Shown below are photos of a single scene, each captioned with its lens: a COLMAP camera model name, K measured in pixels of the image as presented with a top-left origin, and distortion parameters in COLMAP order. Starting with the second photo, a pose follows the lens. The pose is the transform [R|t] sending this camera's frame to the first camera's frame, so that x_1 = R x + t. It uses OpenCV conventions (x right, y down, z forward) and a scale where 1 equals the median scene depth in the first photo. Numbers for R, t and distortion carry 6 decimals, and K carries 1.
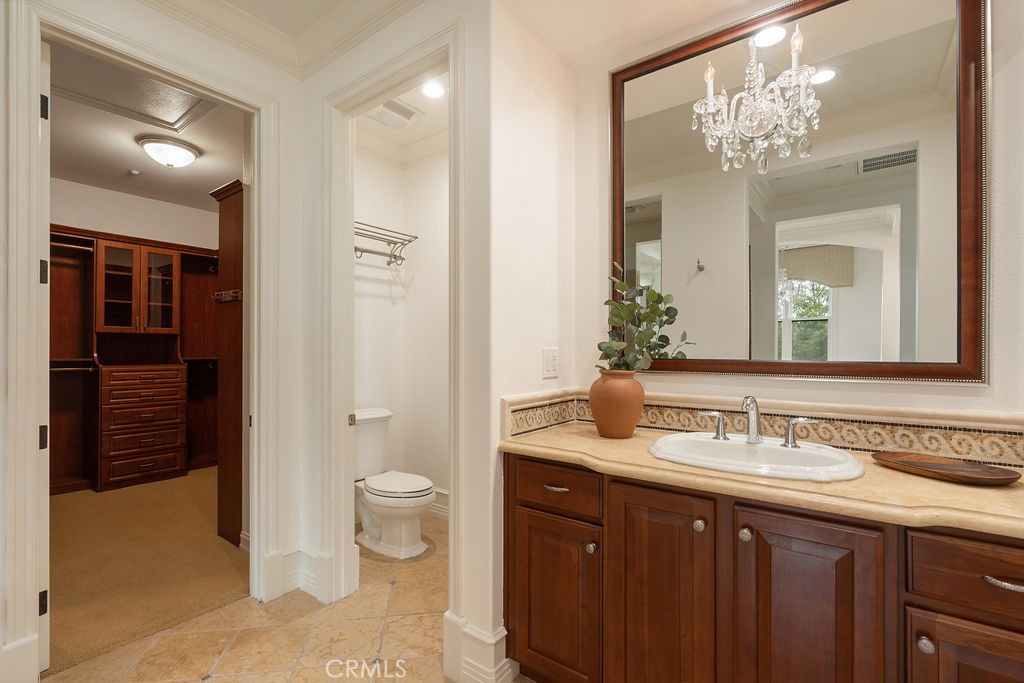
lens RADIAL K [[459.0, 0, 505.7], [0, 459.0, 339.9], [0, 0, 1]] dist [-0.005773, 0.000502]
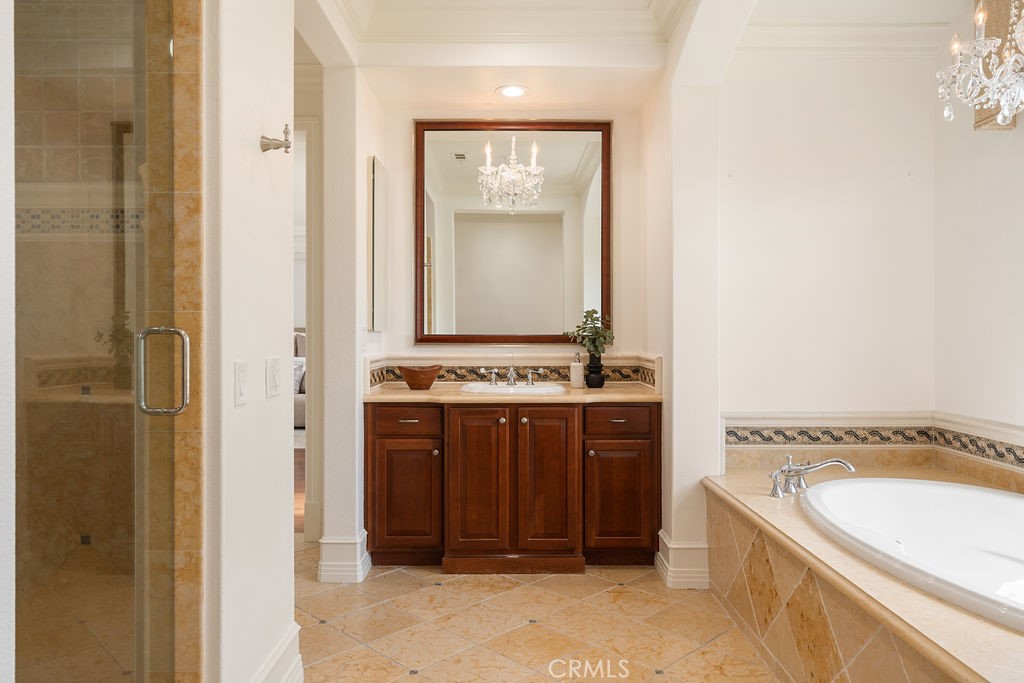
lens RADIAL K [[706.4, 0, 513.3], [0, 706.4, 333.5], [0, 0, 1]] dist [0.005851, -0.001789]
pose [[0.787890, -0.002376, 0.615812, -0.962919], [-0.009544, 0.999825, 0.016068, -0.004376], [-0.615742, -0.018537, 0.787729, -0.947114]]
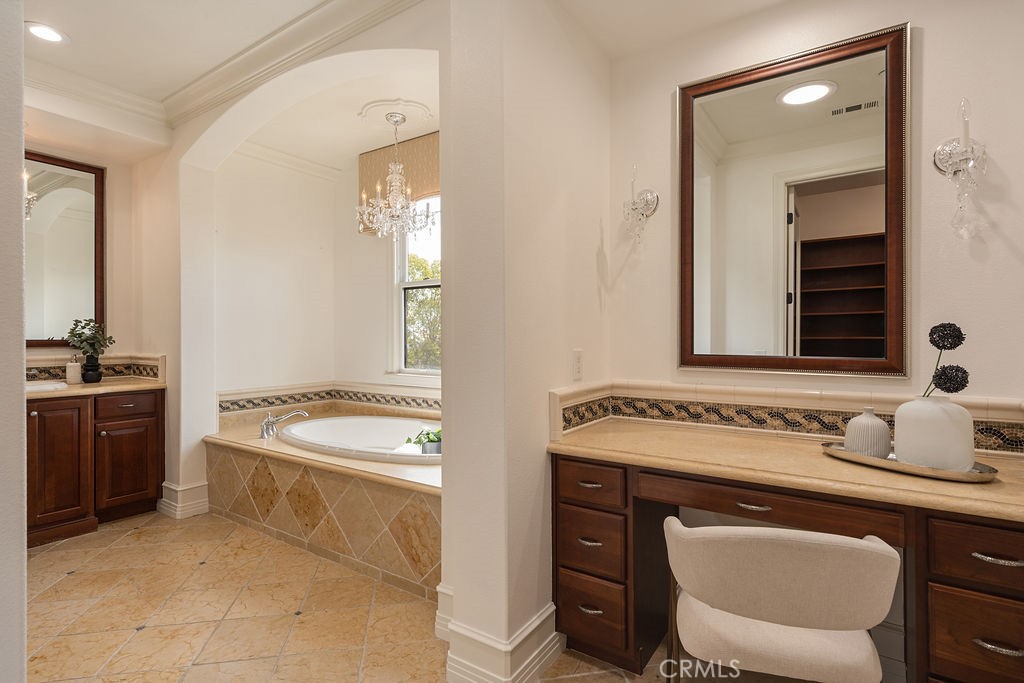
lens RADIAL K [[498.8, 0, 513.1], [0, 498.8, 338.3], [0, 0, 1]] dist [-0.001807, 0.000175]
pose [[-0.064429, -0.004574, 0.997912, -1.444602], [-0.016679, 0.999855, 0.003506, -0.006105], [-0.997783, -0.016418, -0.064496, -0.846632]]
